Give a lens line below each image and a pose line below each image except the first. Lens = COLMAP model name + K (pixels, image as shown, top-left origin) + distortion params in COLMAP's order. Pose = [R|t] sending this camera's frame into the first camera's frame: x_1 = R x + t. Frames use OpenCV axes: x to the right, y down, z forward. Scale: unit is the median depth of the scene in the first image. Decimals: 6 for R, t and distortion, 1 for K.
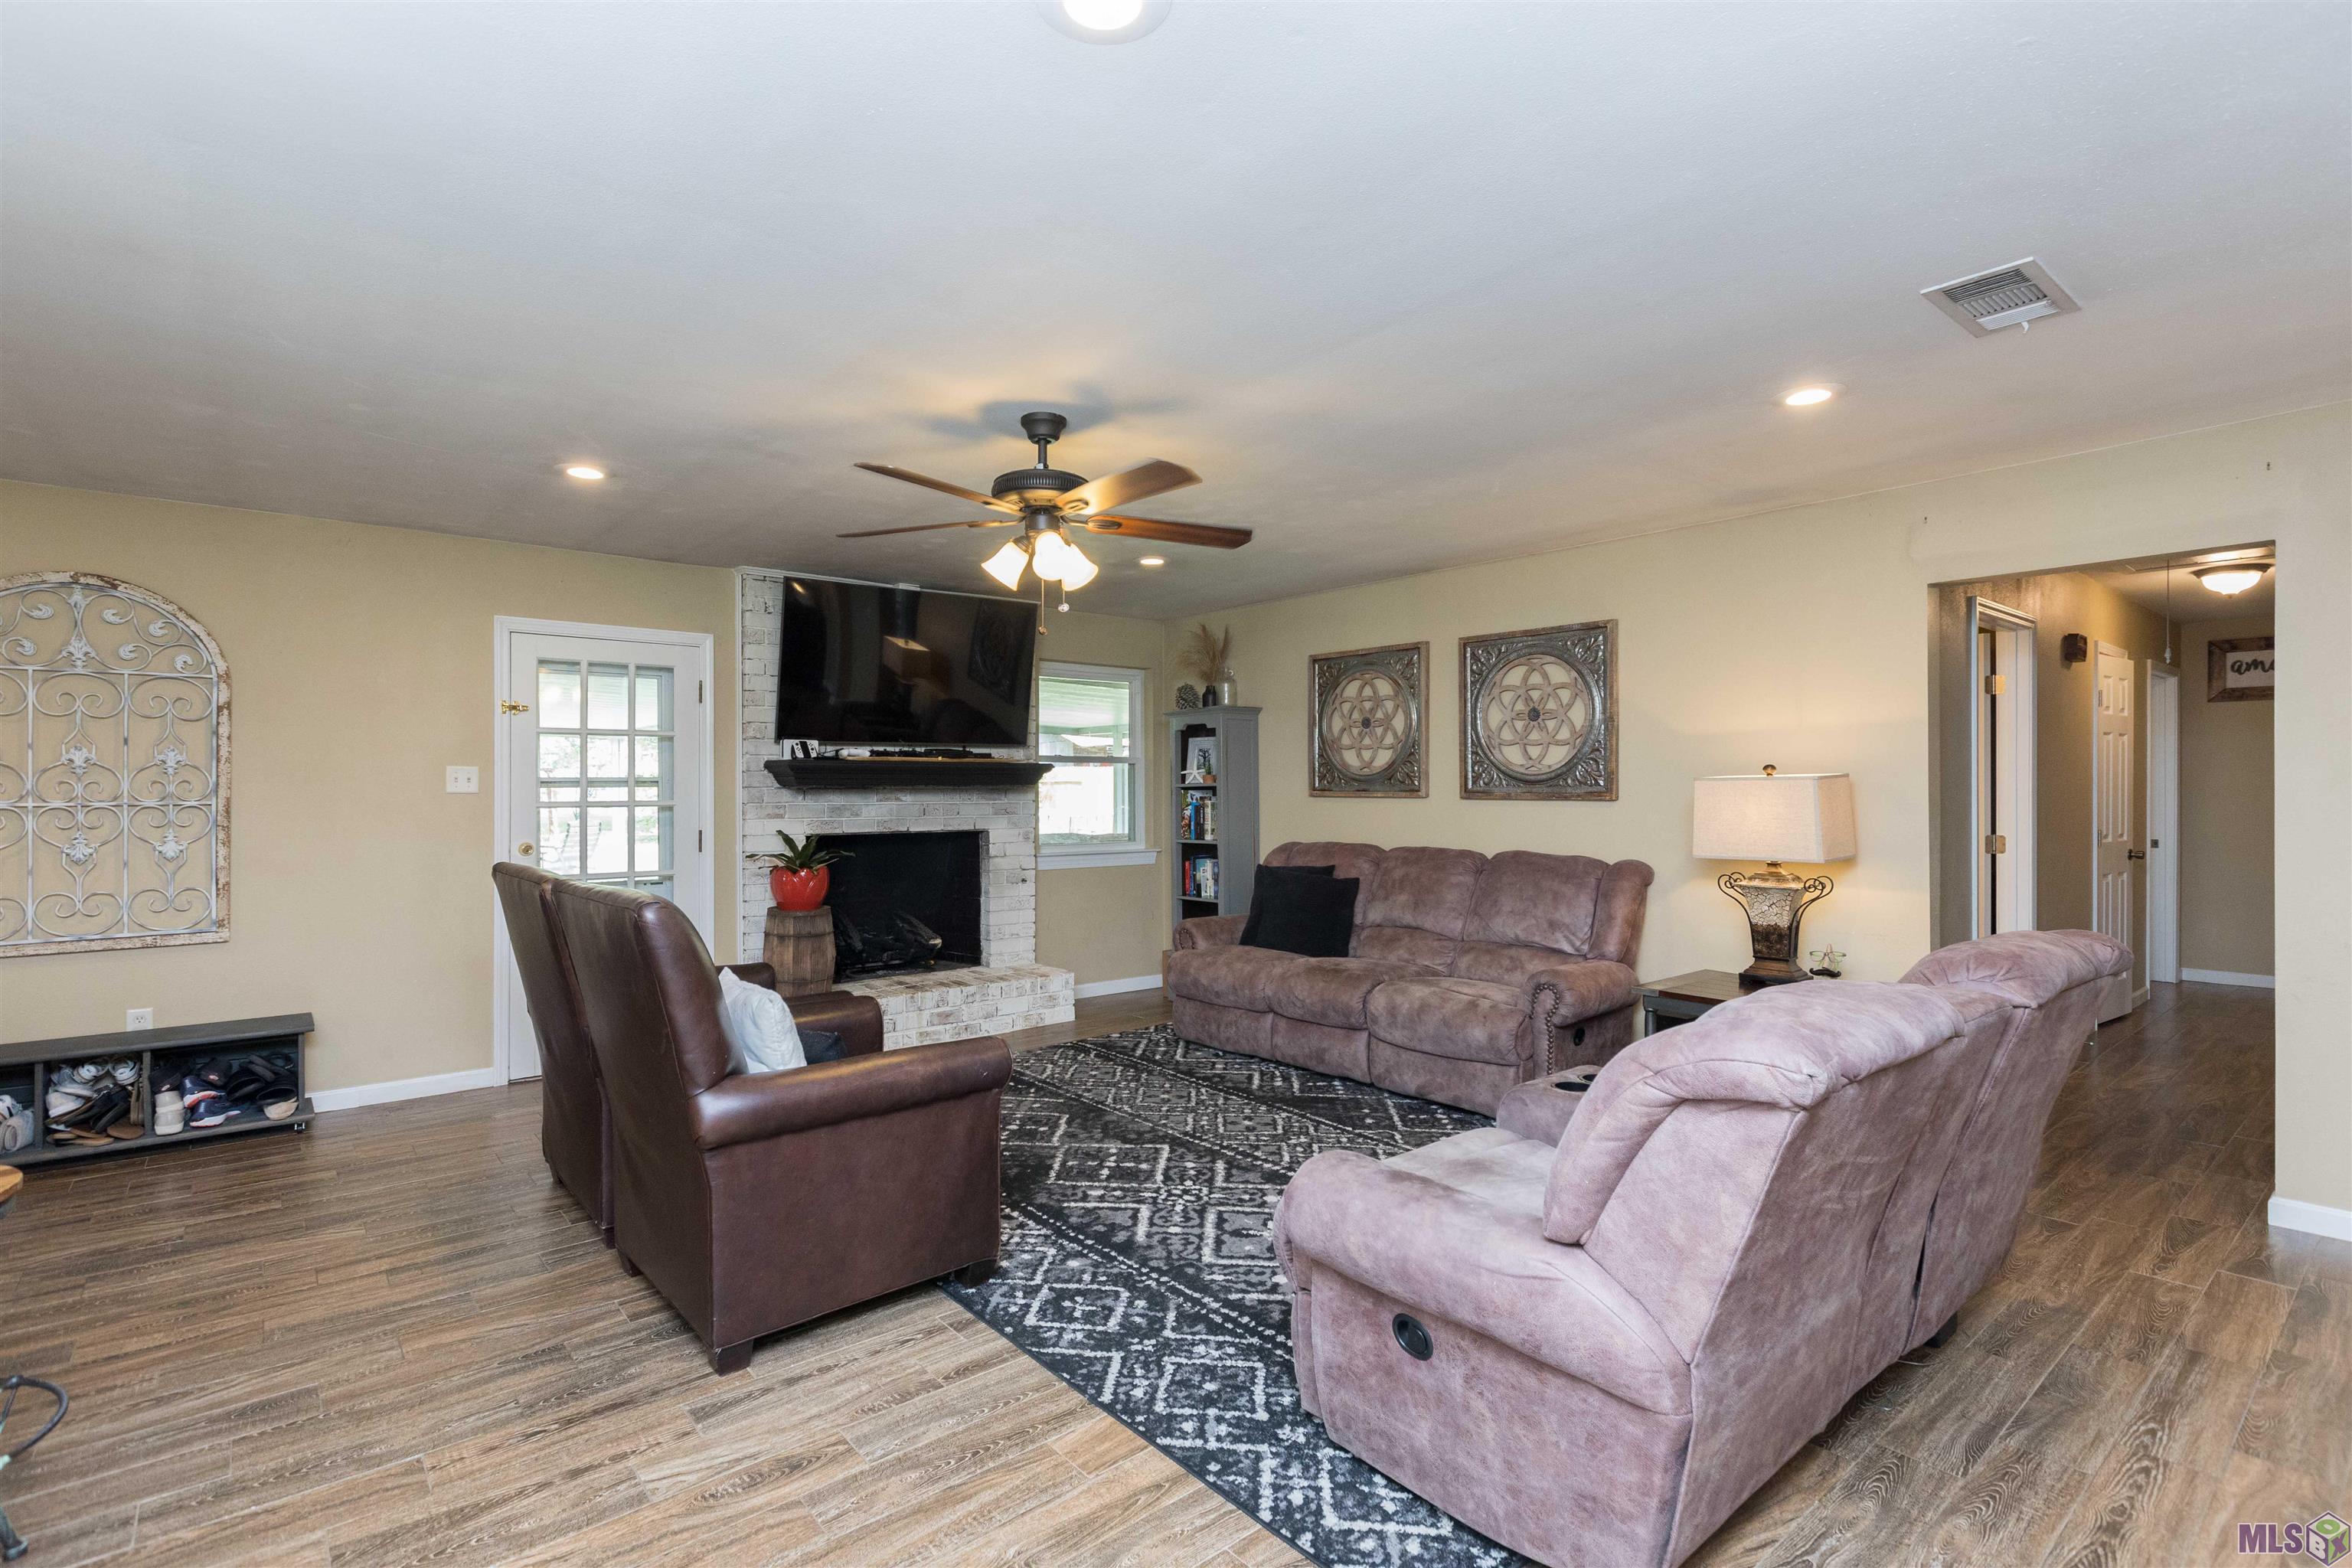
lens RADIAL K [[1084.3, 0, 1173.4], [0, 1084.3, 778.7], [0, 0, 1]] dist [0.002569, 0.000456]
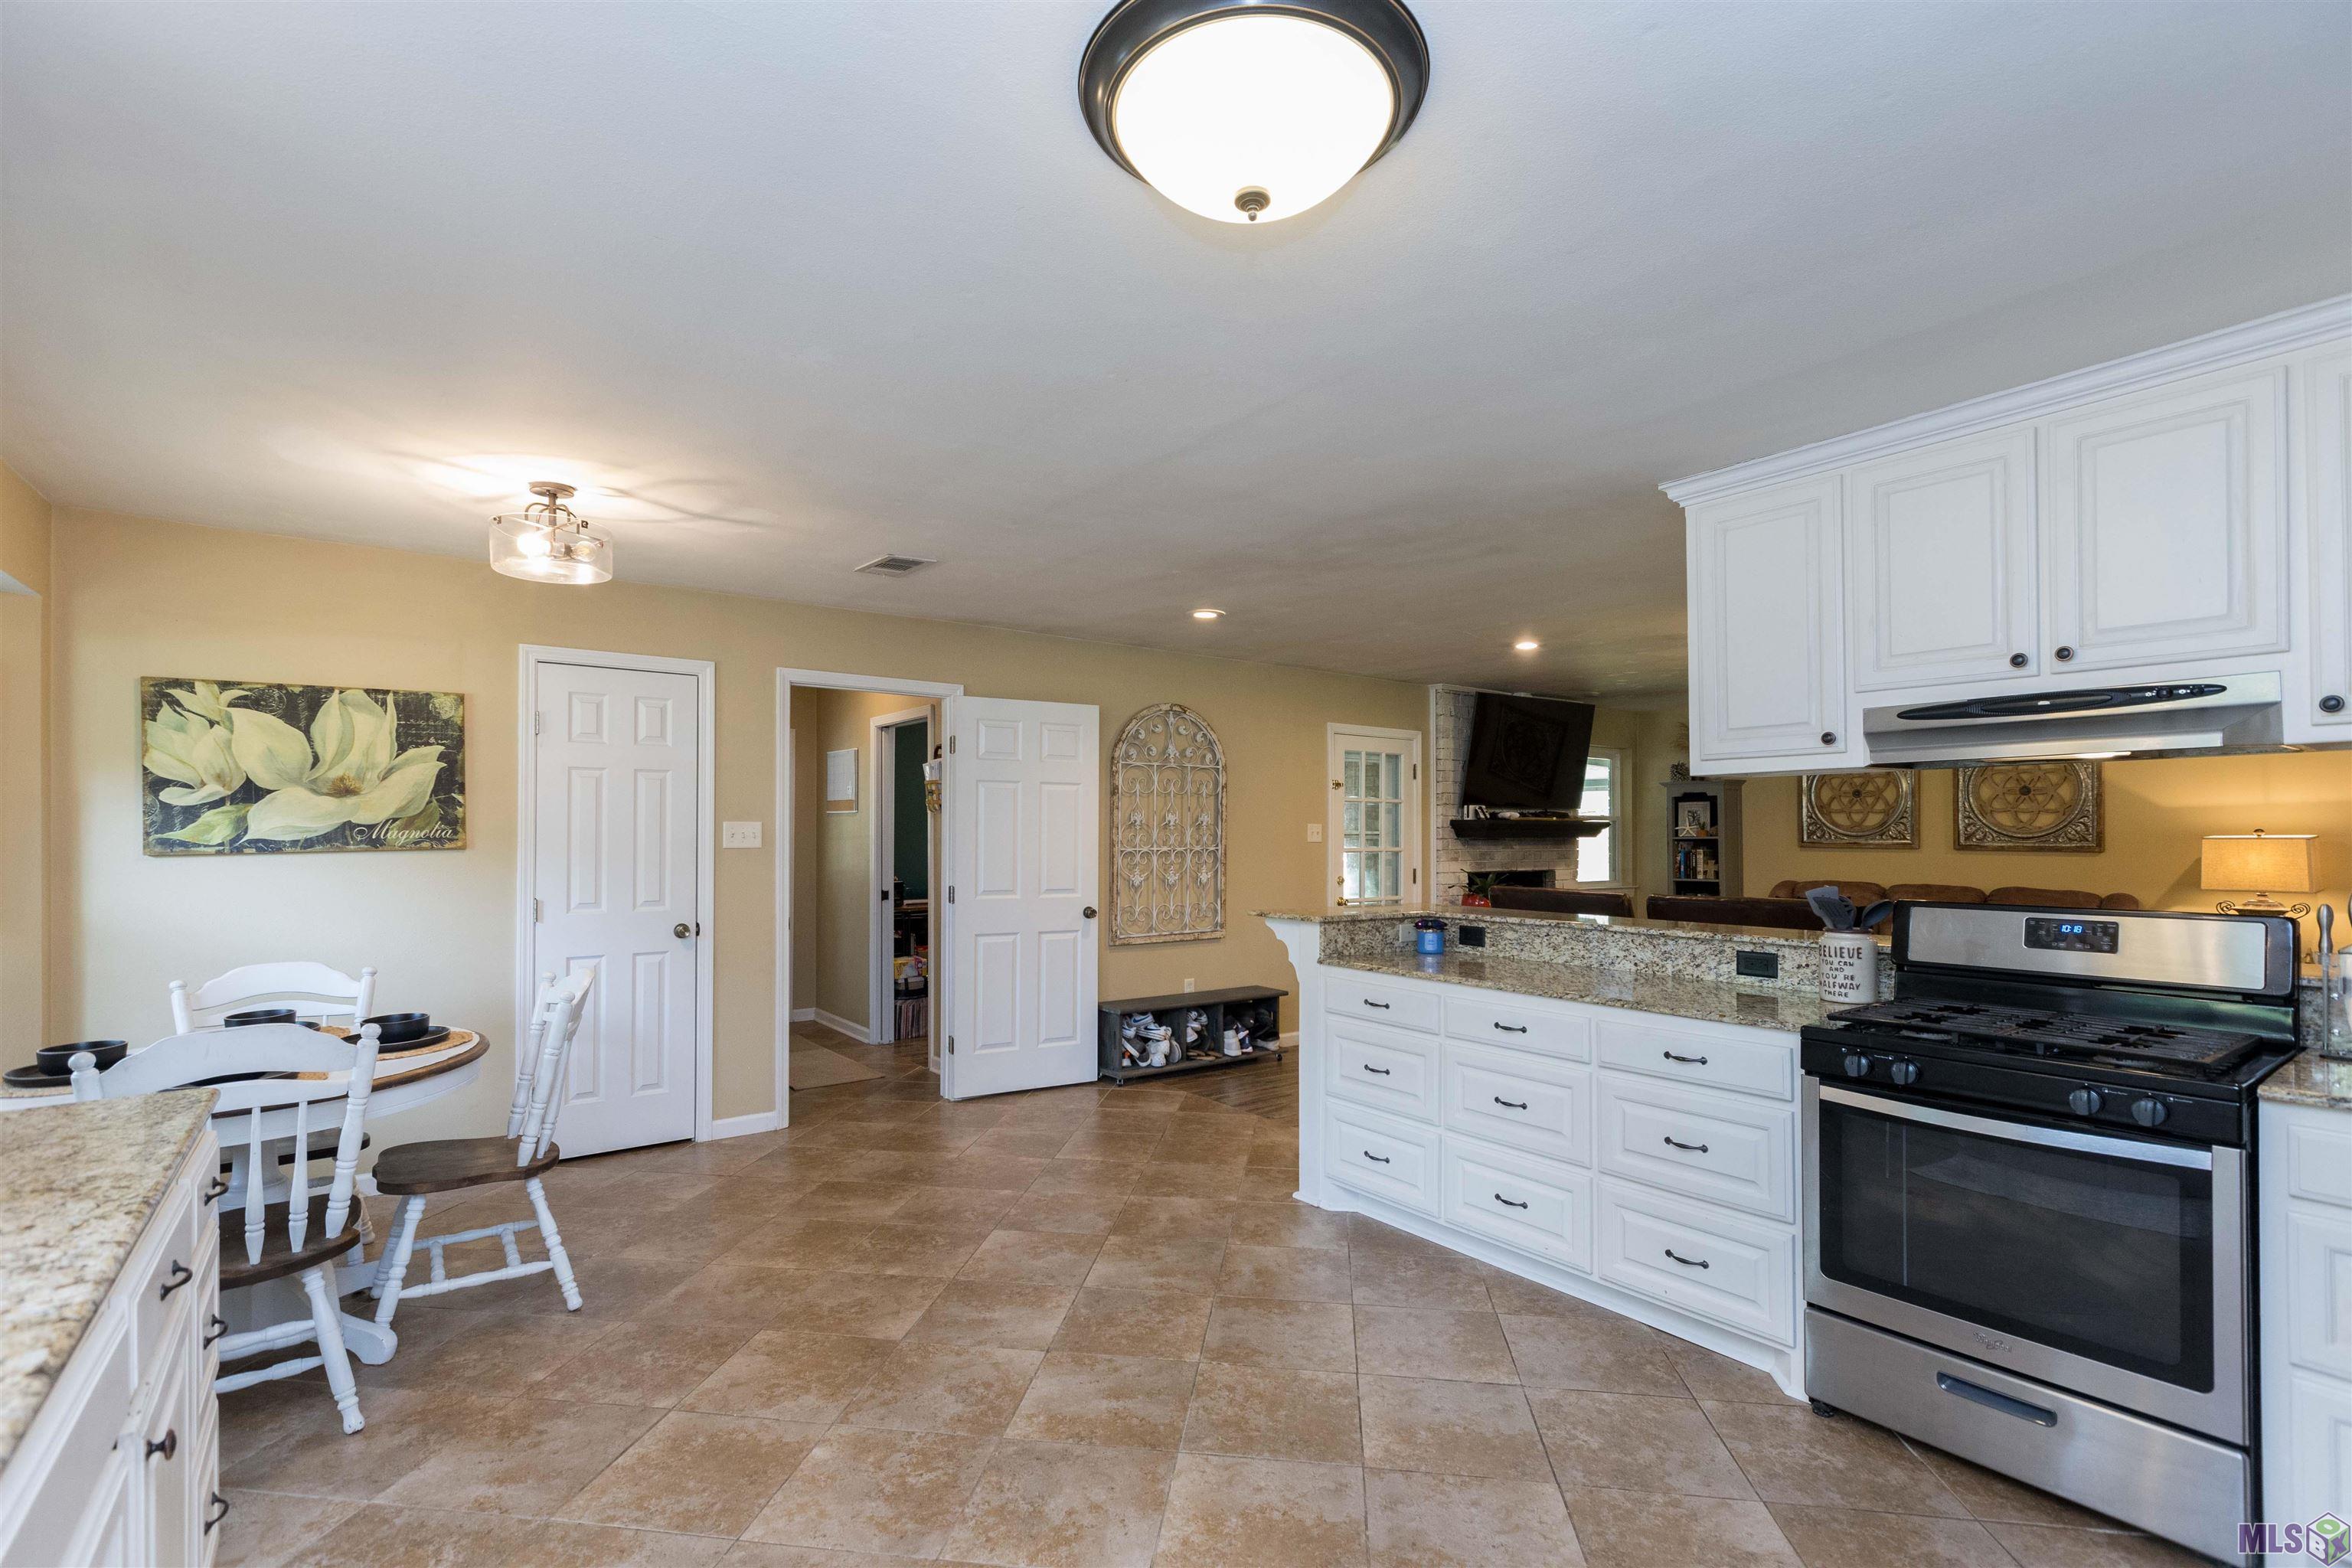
lens RADIAL K [[1062.1, 0, 1195.2], [0, 1062.1, 821.2], [0, 0, 1]] dist [-0.000610, 0.000201]
pose [[0.999199, 0.005136, -0.039675, -0.867878], [-0.005227, 0.999984, -0.002175, -0.013844], [0.039664, 0.002381, 0.999210, -0.531422]]
